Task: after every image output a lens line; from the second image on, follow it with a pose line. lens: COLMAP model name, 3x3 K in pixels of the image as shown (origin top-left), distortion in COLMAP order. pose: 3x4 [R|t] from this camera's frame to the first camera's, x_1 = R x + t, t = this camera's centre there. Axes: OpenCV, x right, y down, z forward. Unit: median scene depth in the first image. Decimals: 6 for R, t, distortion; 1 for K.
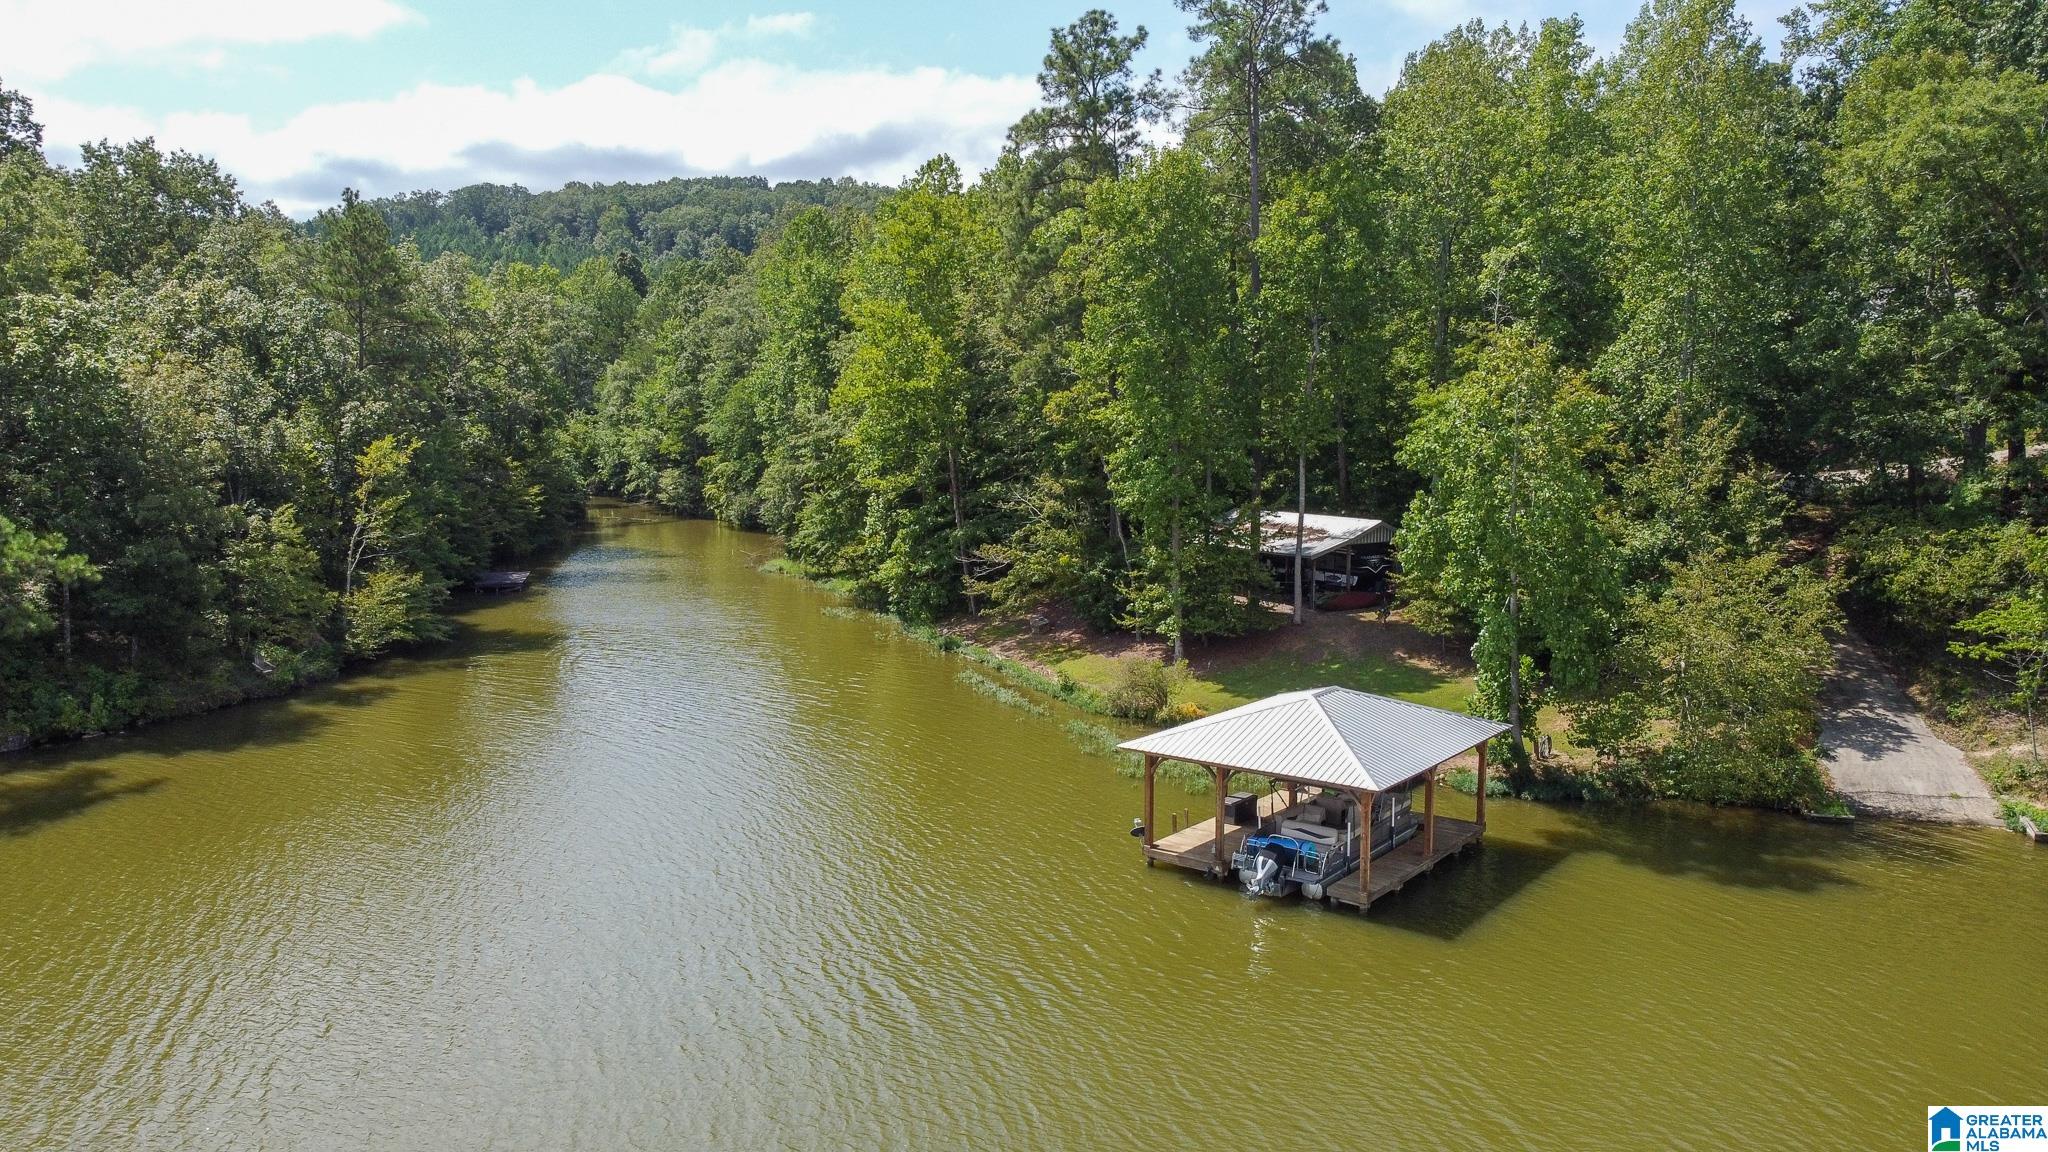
lens RADIAL K [[1535.2, 0, 1030.2], [0, 1535.2, 577.4], [0, 0, 1]] dist [0.009818, 0.012893]
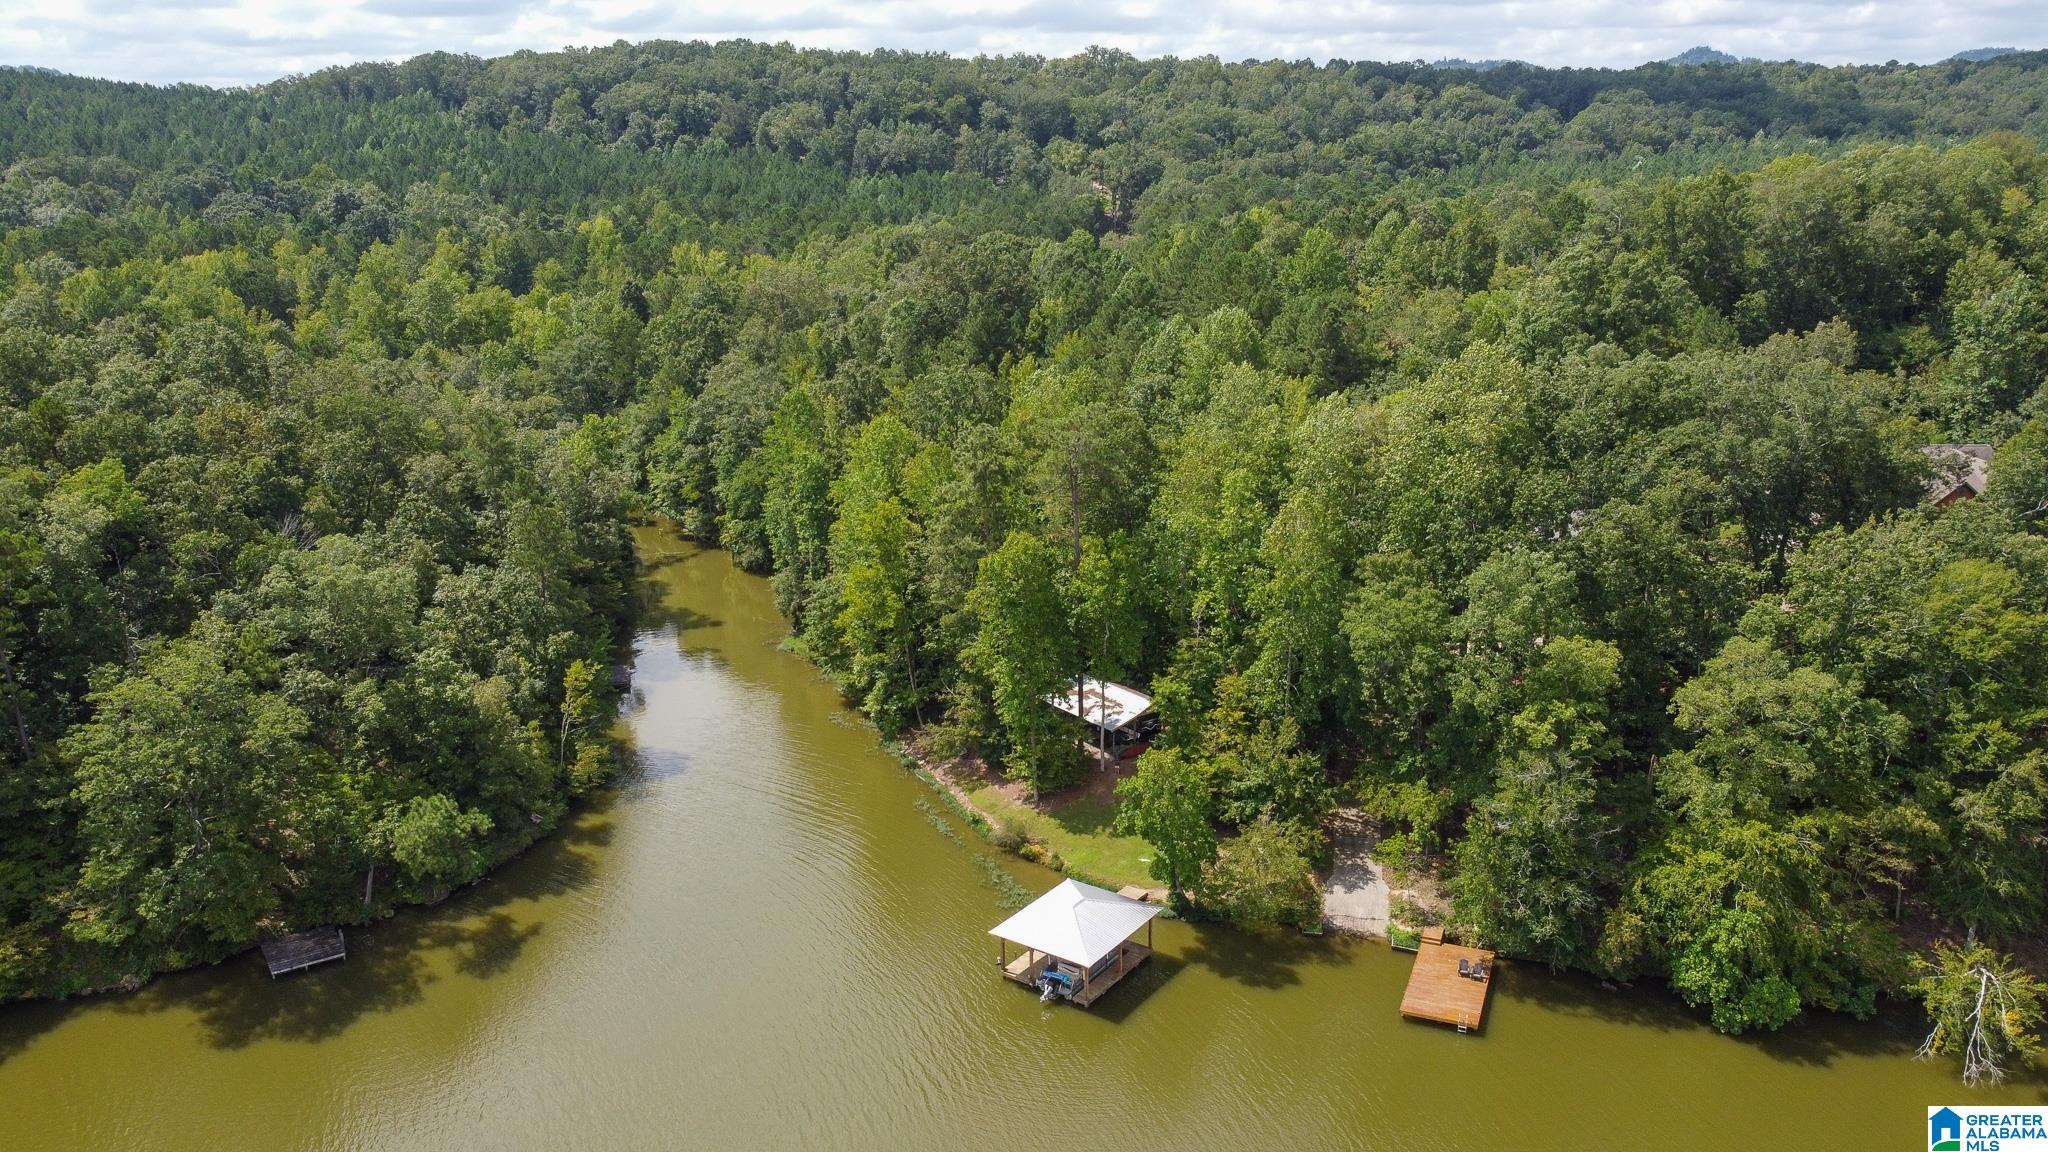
lens RADIAL K [[1535.2, 0, 1016.0], [0, 1535.2, 572.3], [0, 0, 1]] dist [0.009818, 0.012893]
pose [[0.999457, -0.022029, 0.024521, 0.026910], [0.018056, 0.988235, 0.151872, -0.392446], [-0.027578, -0.151347, 0.988096, -0.613211]]
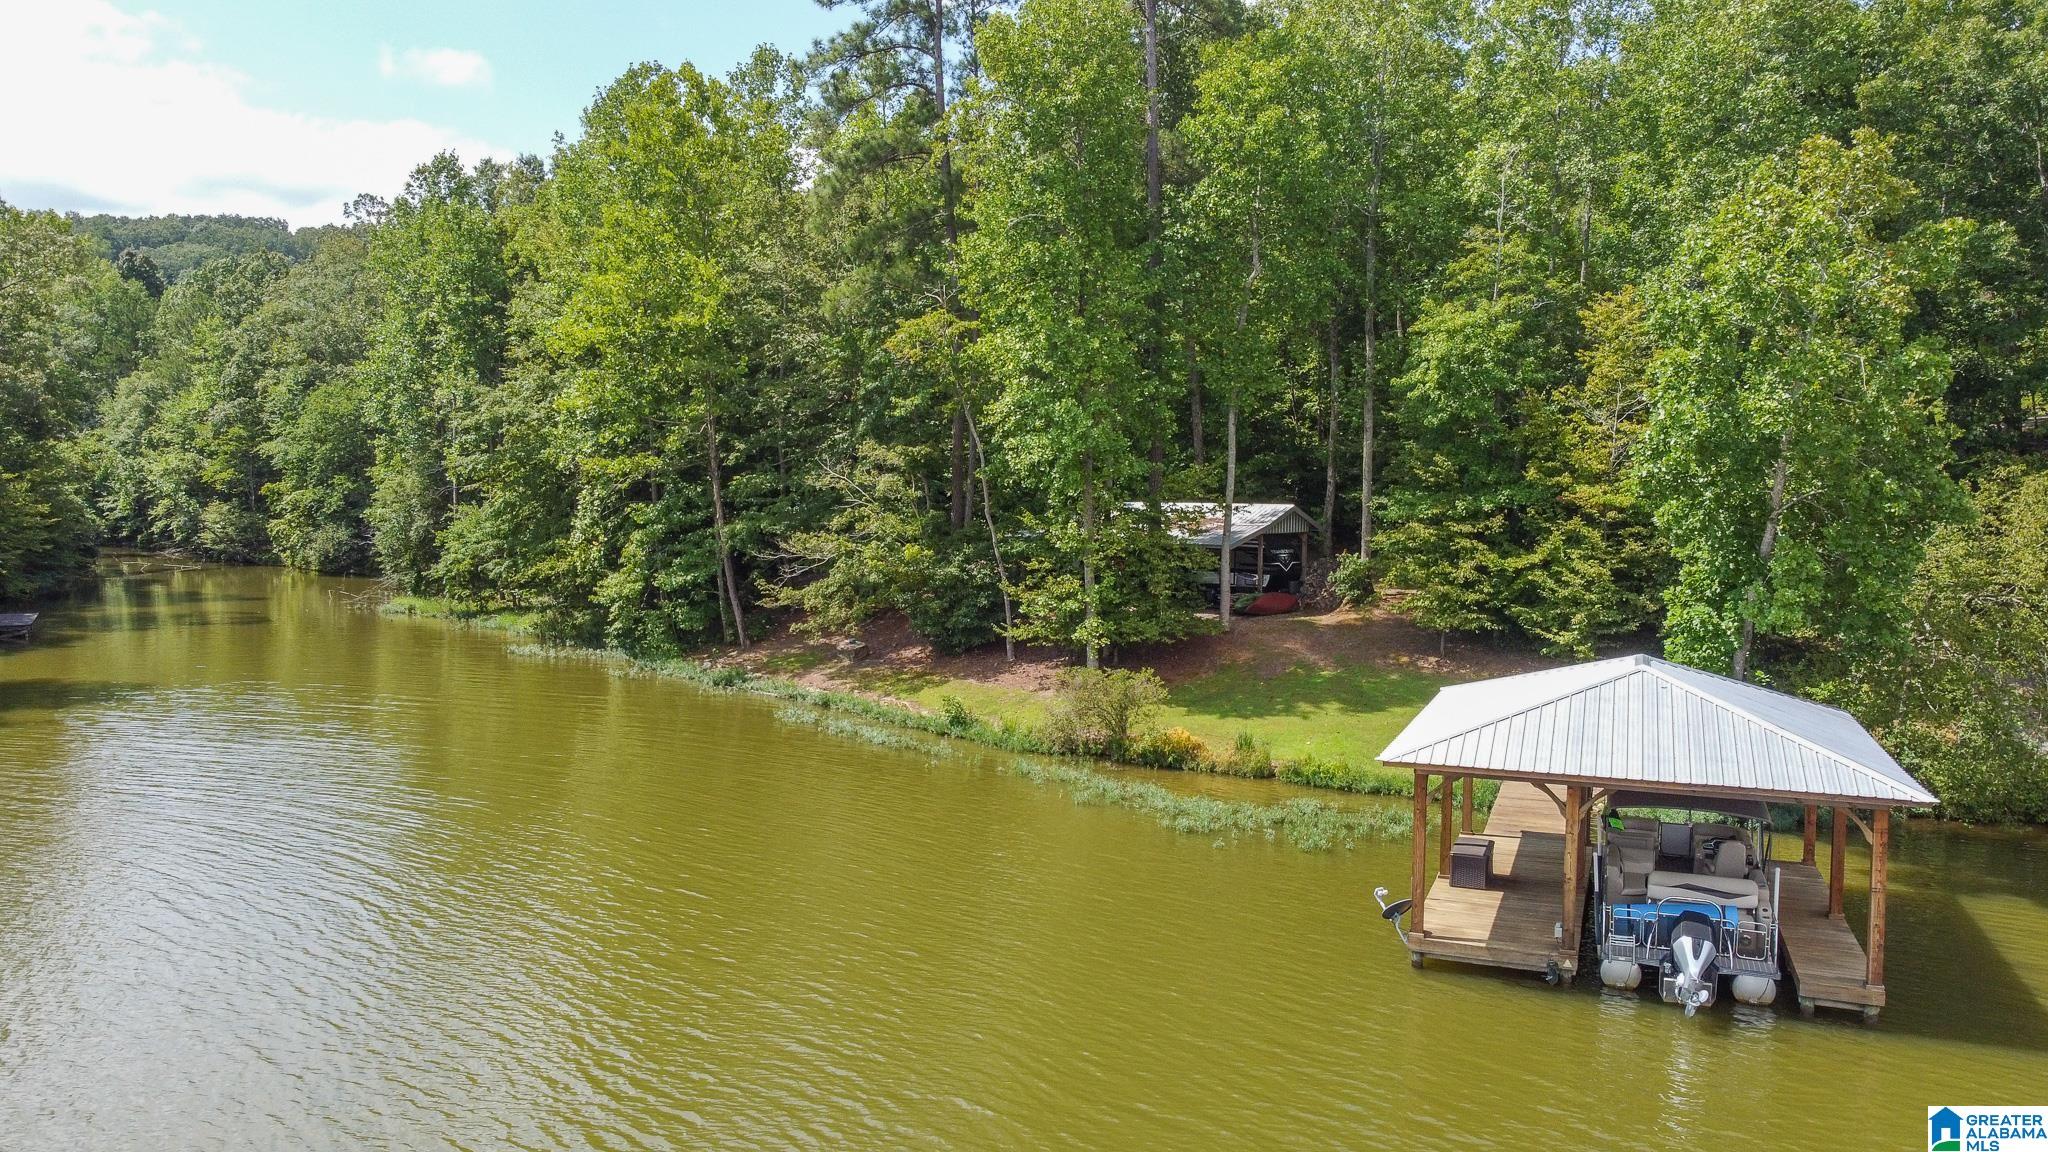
lens RADIAL K [[1535.2, 0, 1029.3], [0, 1535.2, 586.7], [0, 0, 1]] dist [0.009818, 0.012893]
pose [[0.958307, -0.008057, 0.285626, -0.112957], [0.022693, 0.998591, -0.047971, 0.034998], [-0.284837, 0.052453, 0.957140, 0.241171]]
